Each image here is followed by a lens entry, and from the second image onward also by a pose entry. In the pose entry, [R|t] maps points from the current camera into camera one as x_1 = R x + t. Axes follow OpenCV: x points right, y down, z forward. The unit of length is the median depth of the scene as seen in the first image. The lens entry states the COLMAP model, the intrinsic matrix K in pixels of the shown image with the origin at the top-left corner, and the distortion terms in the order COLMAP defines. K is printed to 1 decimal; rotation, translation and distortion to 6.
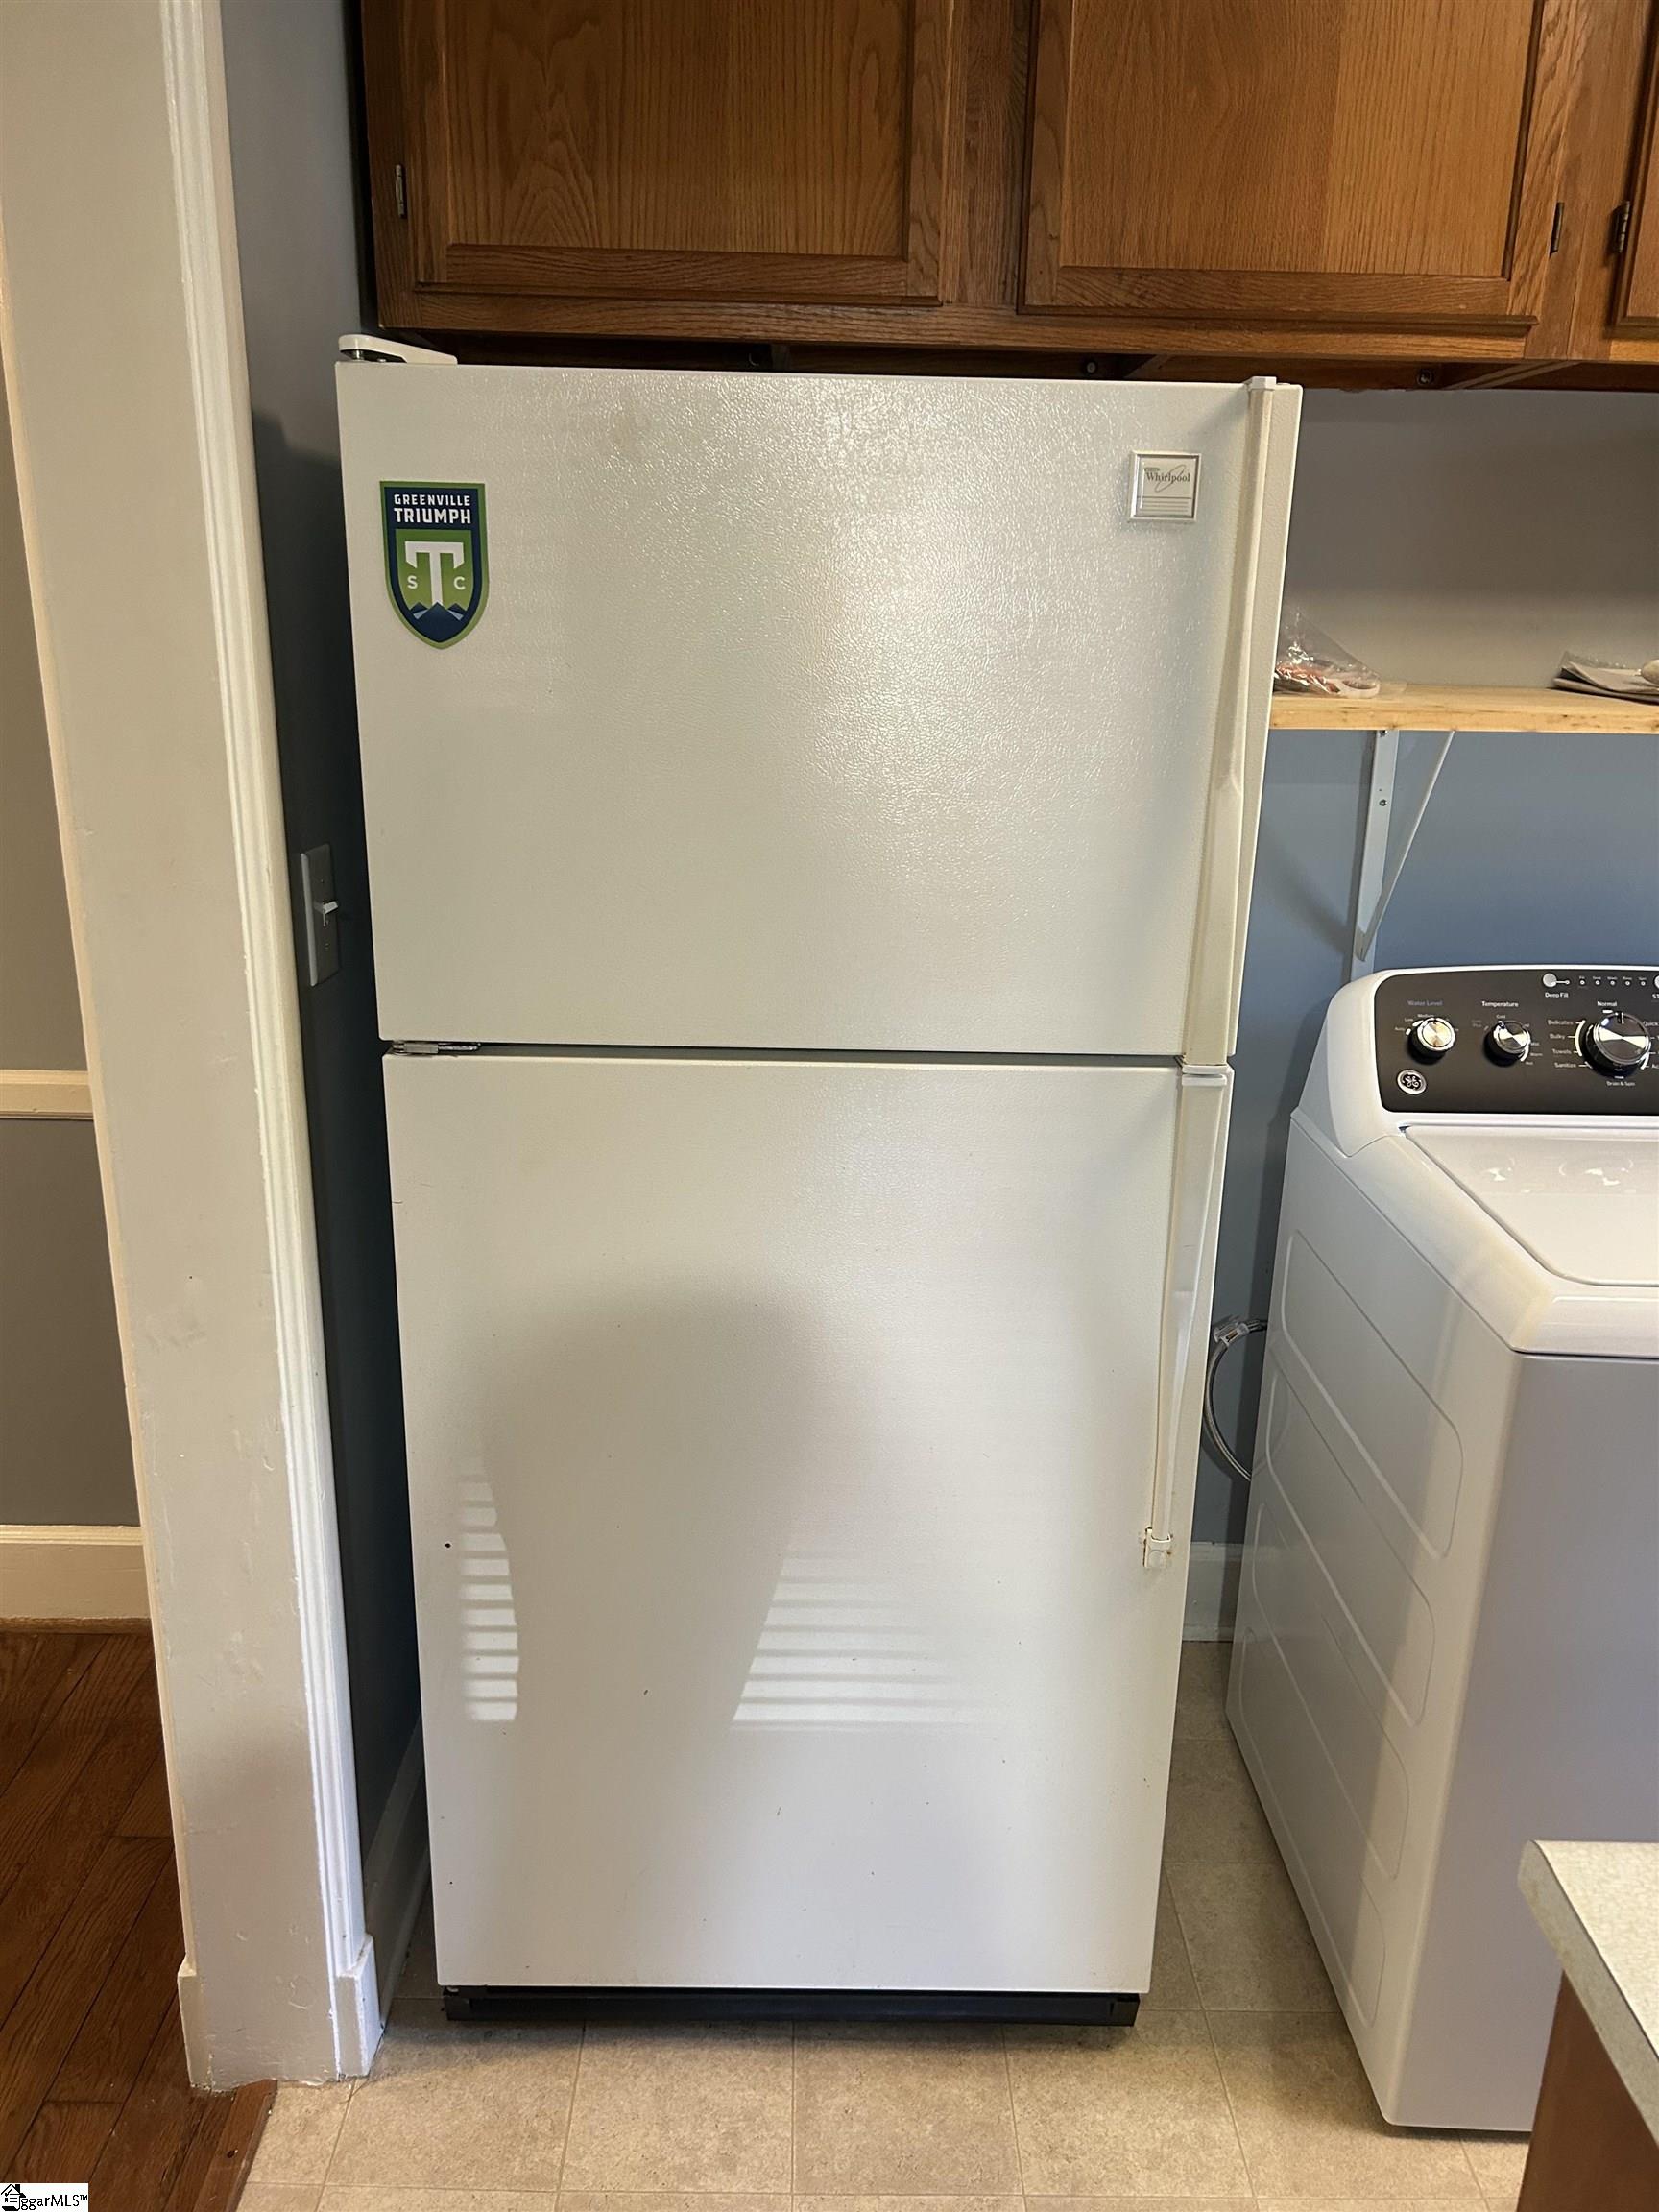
lens RADIAL K [[1673.4, 0, 829.5], [0, 1673.4, 1106.0], [0, 0, 1]] dist [-0.001517, -0.002352]
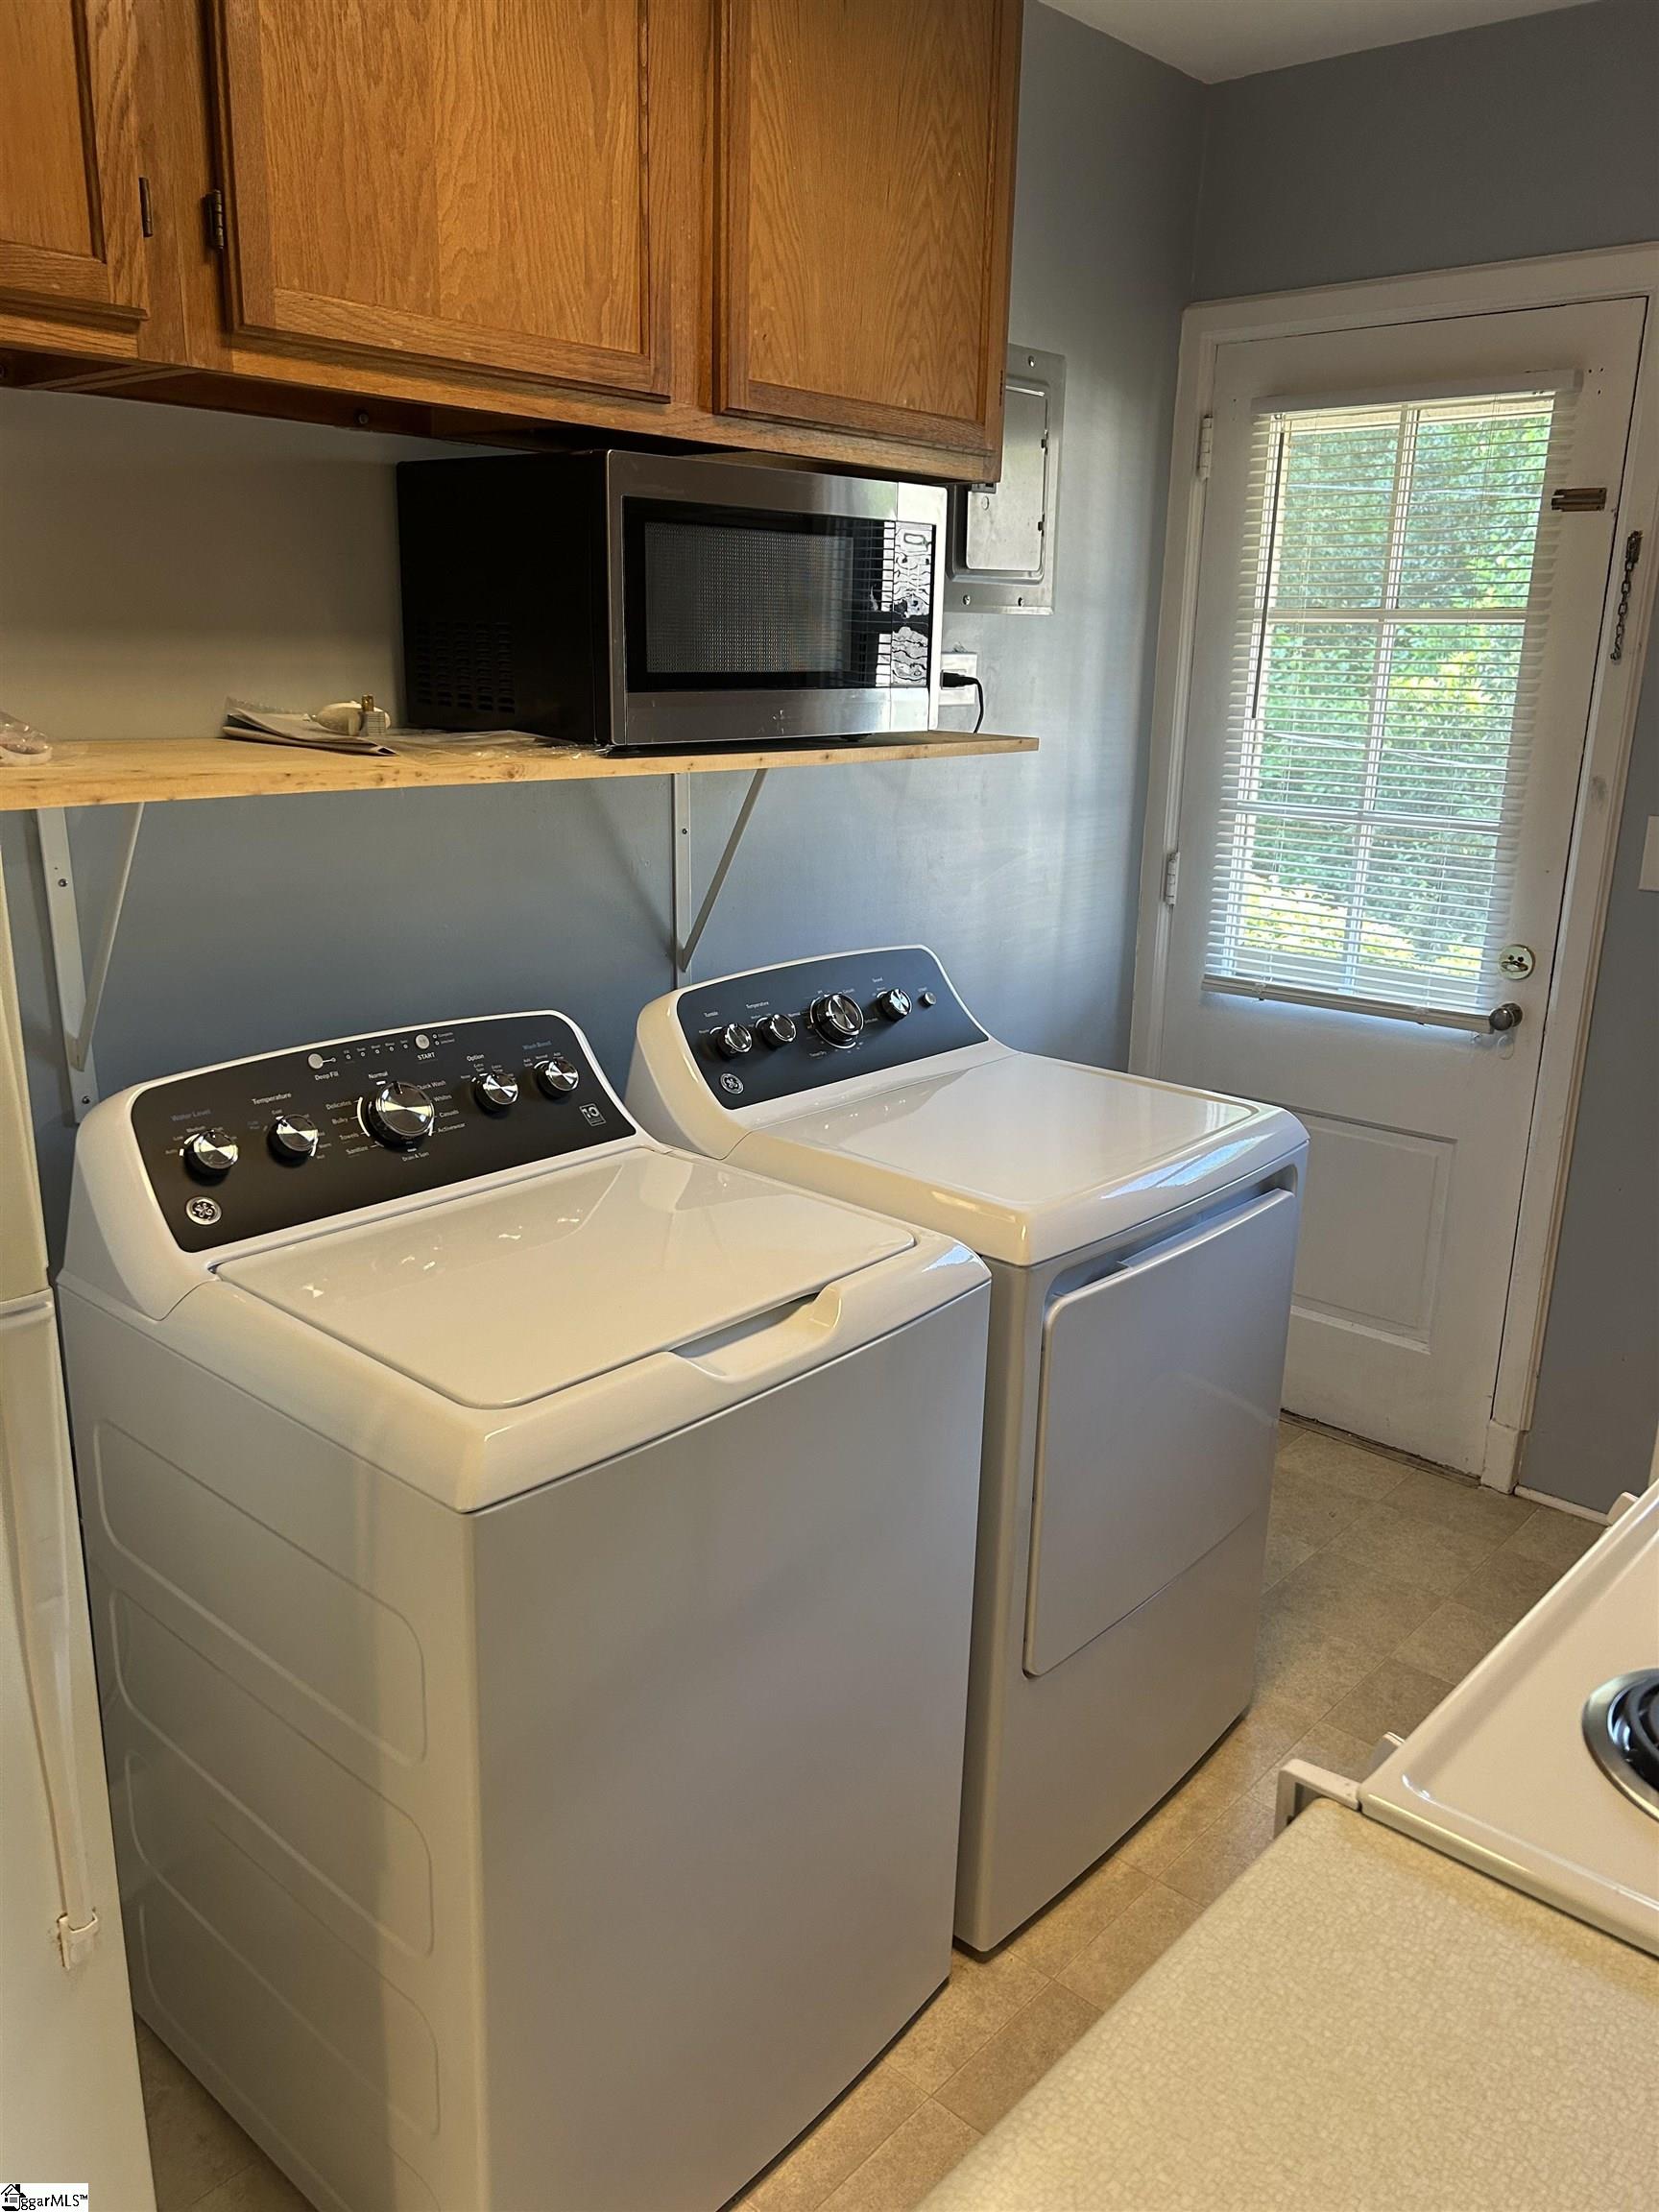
lens RADIAL K [[1671.4, 0, 829.5], [0, 1671.4, 1106.0], [0, 0, 1]] dist [0.029687, -0.015651]
pose [[0.684869, -0.201780, 0.700171, -0.020460], [0.212214, 0.974474, 0.073255, -0.065341], [-0.697080, 0.098415, 0.710207, 0.183404]]
